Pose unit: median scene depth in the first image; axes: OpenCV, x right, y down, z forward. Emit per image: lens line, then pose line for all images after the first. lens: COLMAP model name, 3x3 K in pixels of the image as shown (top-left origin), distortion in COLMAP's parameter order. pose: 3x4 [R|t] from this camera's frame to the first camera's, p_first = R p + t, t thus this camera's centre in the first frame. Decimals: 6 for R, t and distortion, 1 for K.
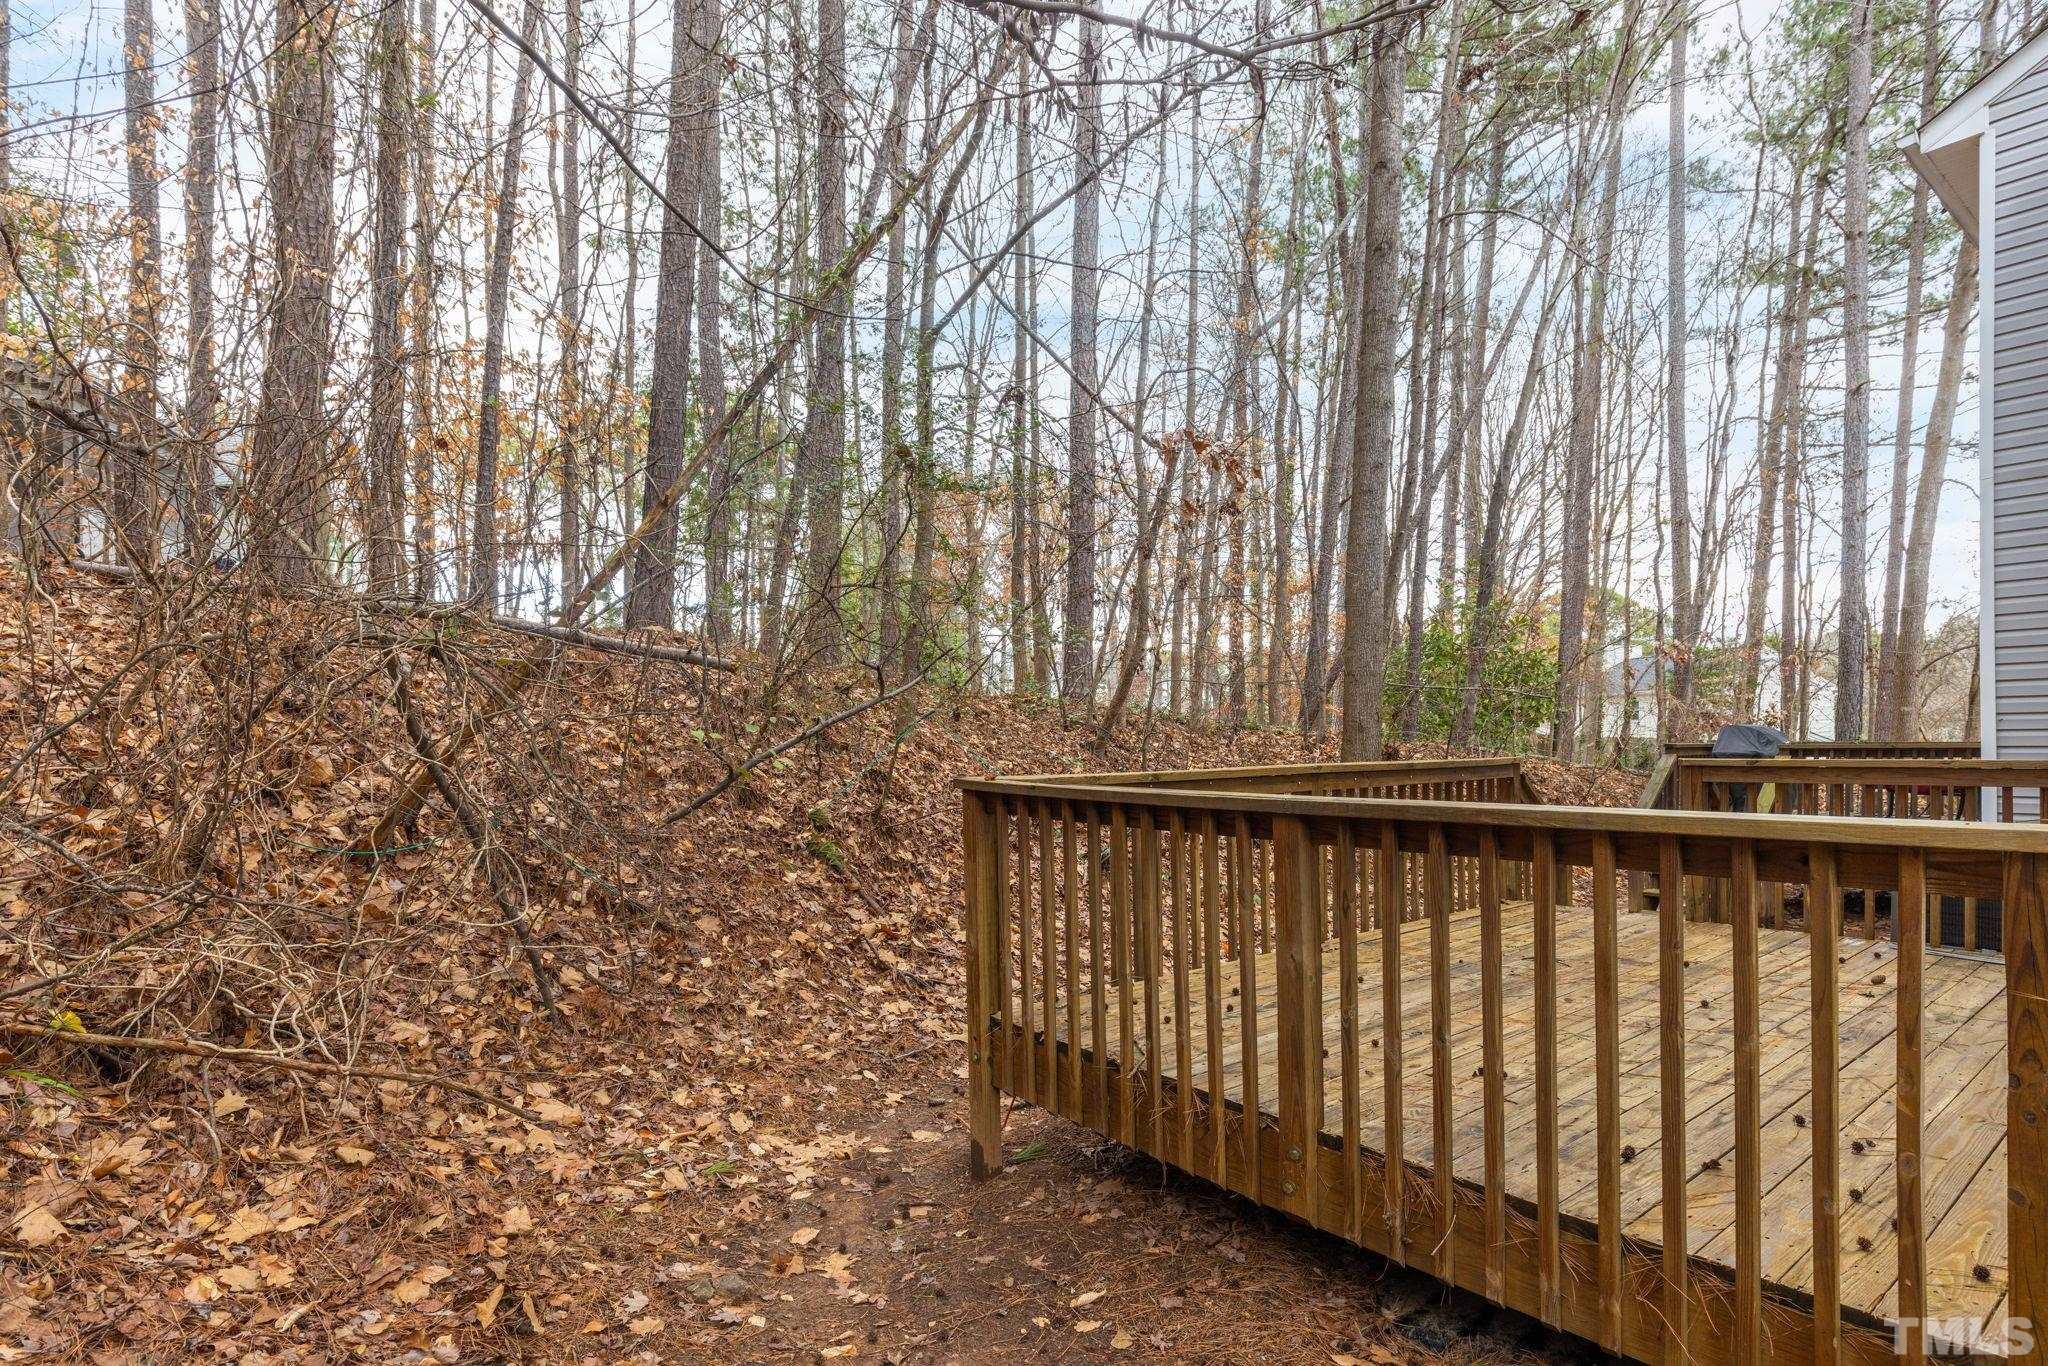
lens RADIAL K [[1021.2, 0, 1024.3], [0, 1021.2, 738.9], [0, 0, 1]] dist [-0.001652, 0.000301]
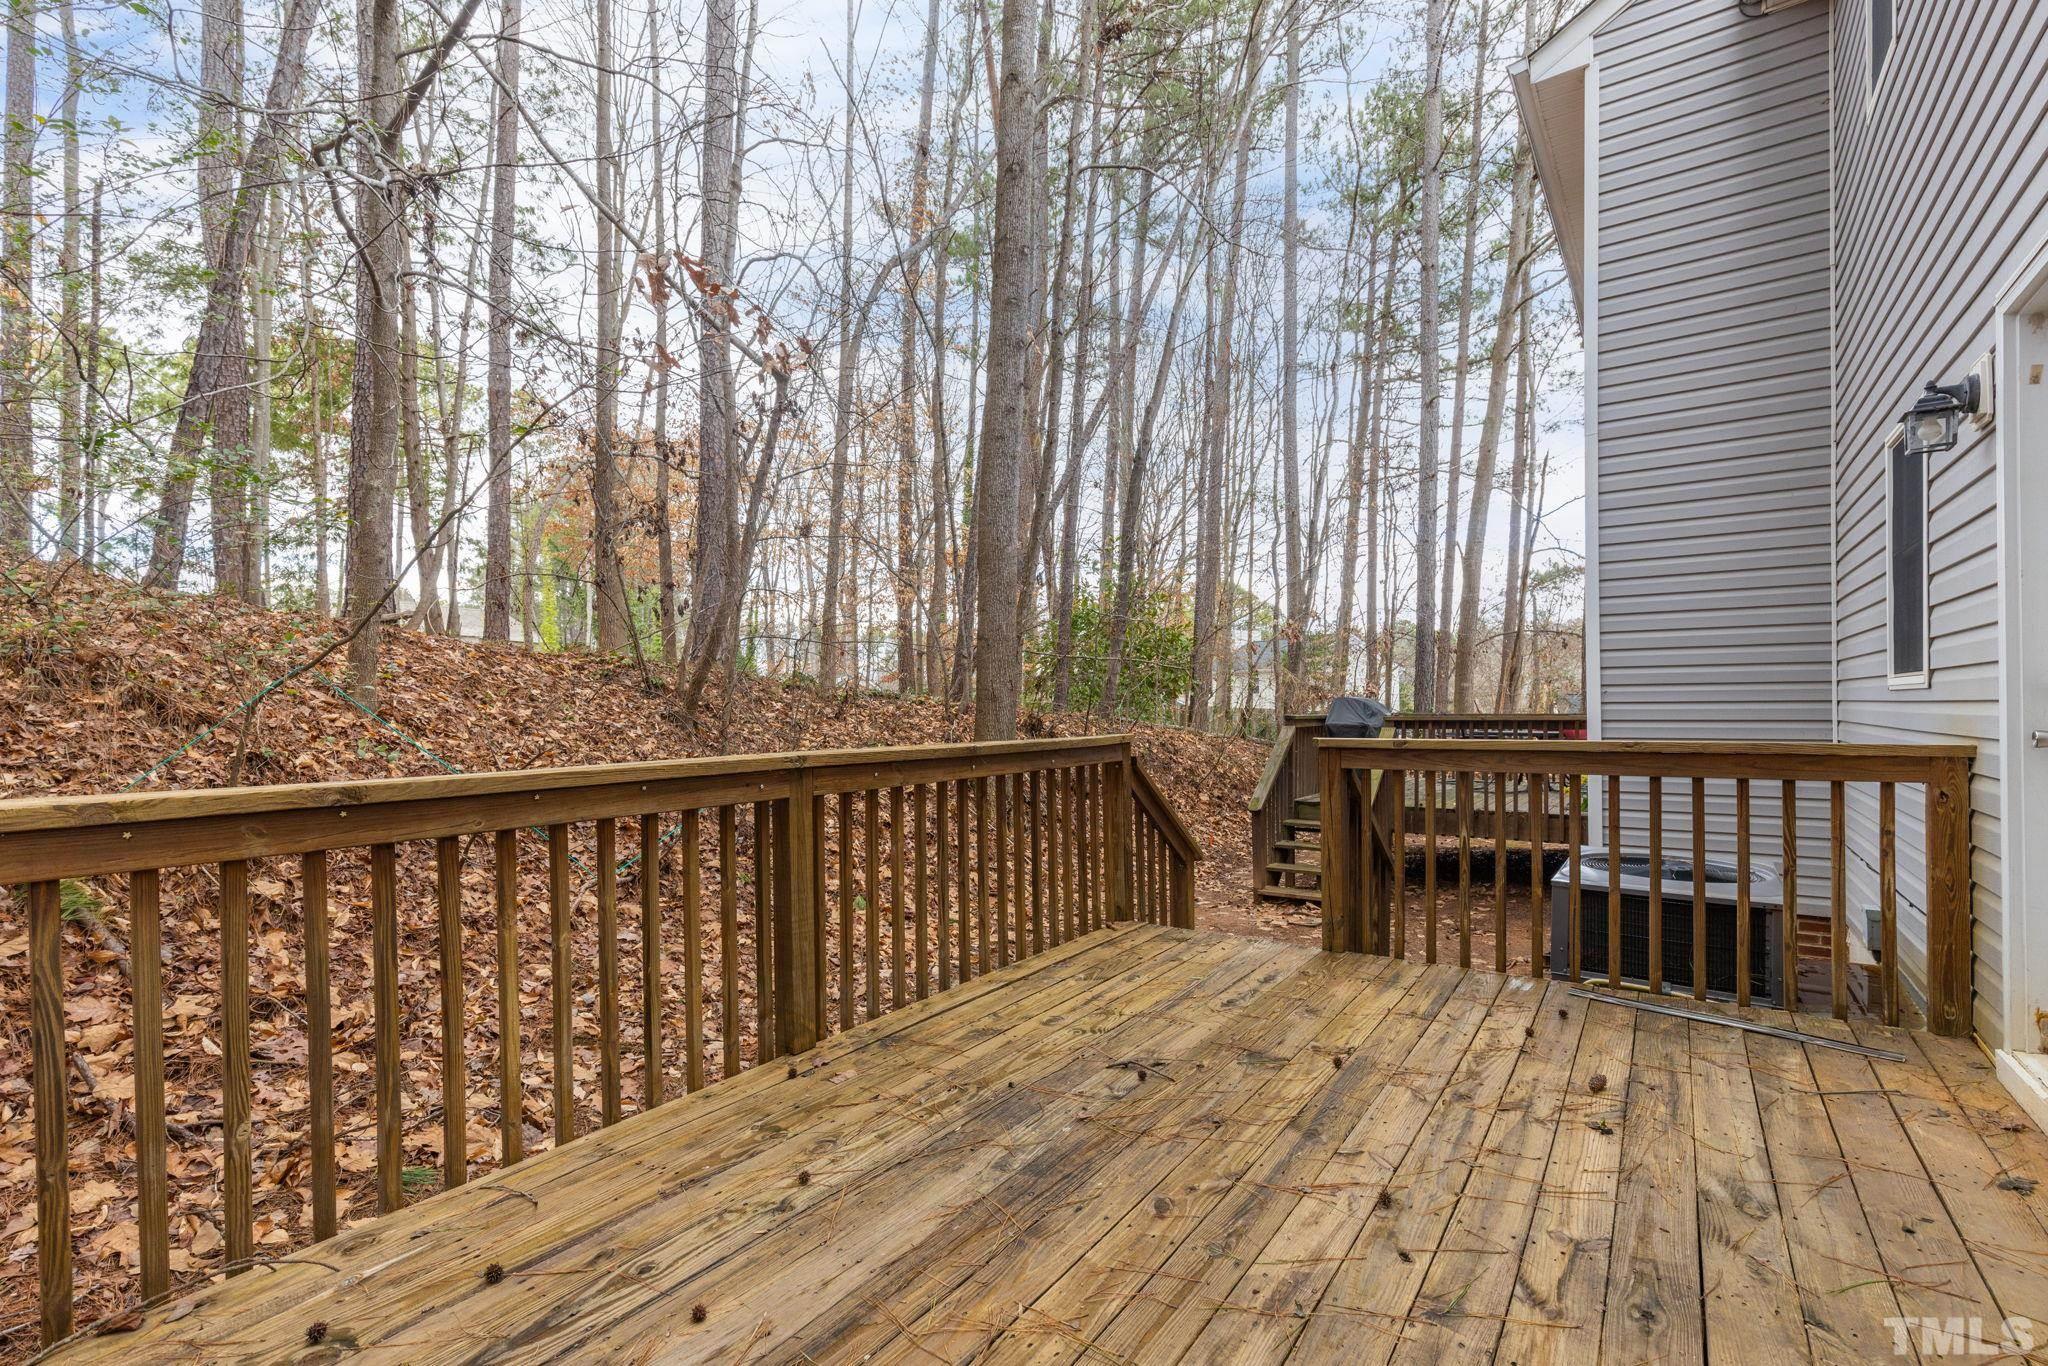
lens RADIAL K [[931.6, 0, 1027.8], [0, 931.6, 684.1], [0, 0, 1]] dist [0.002045, -0.000432]
pose [[0.955476, 0.011057, 0.294863, 0.060737], [-0.003603, 0.999660, -0.025812, -0.000601], [-0.295048, 0.023600, 0.955191, 0.104186]]
